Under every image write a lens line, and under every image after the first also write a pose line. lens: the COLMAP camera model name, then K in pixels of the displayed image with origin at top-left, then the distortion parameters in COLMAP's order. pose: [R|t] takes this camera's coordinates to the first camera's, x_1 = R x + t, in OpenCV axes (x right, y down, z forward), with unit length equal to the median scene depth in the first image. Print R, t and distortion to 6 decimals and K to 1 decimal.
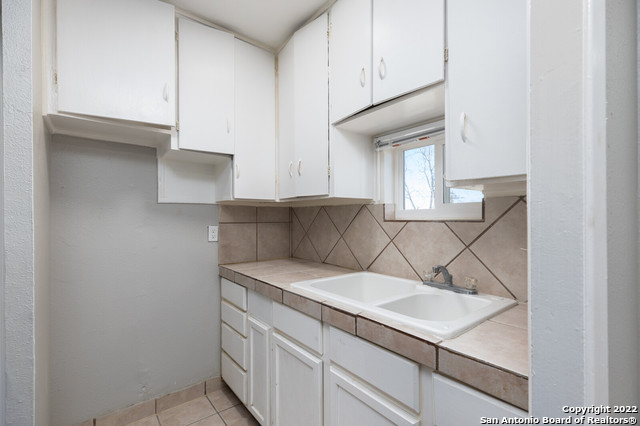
lens RADIAL K [[289.1, 0, 323.1], [0, 289.1, 216.6], [0, 0, 1]] dist [0.003038, 0.000393]
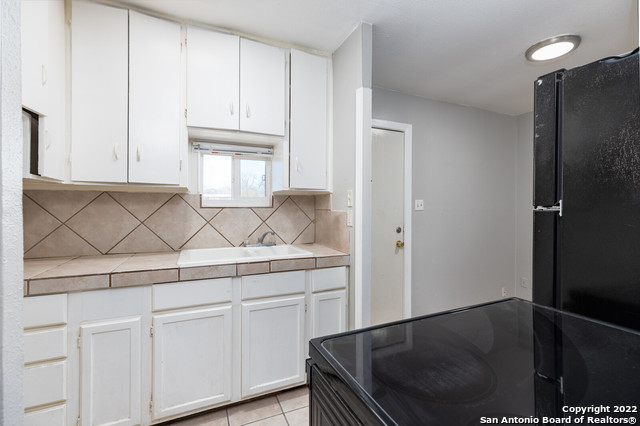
lens RADIAL K [[281.2, 0, 320.7], [0, 281.2, 209.4], [0, 0, 1]] dist [0.000838, 0.000102]
pose [[0.243484, -0.002566, 0.969902, -0.875200], [-0.009081, 0.999947, 0.004925, 0.011667], [-0.969862, -0.010007, 0.243448, 0.174922]]
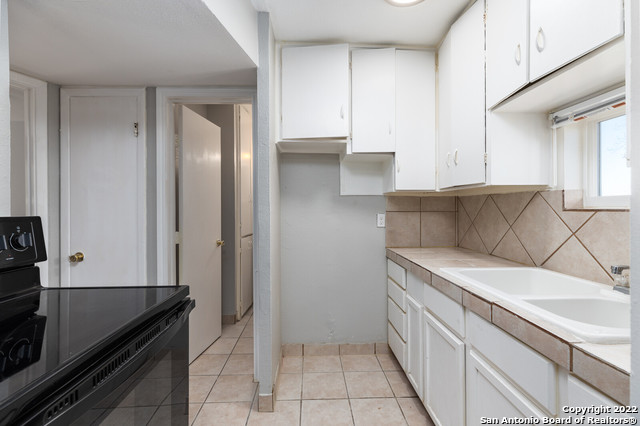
lens RADIAL K [[281.2, 0, 320.7], [0, 281.2, 209.4], [0, 0, 1]] dist [0.000838, 0.000102]
pose [[0.802569, 0.003118, -0.596552, 0.131868], [0.002305, 0.999963, 0.008327, 0.004165], [0.596555, -0.008059, 0.802531, -0.083295]]
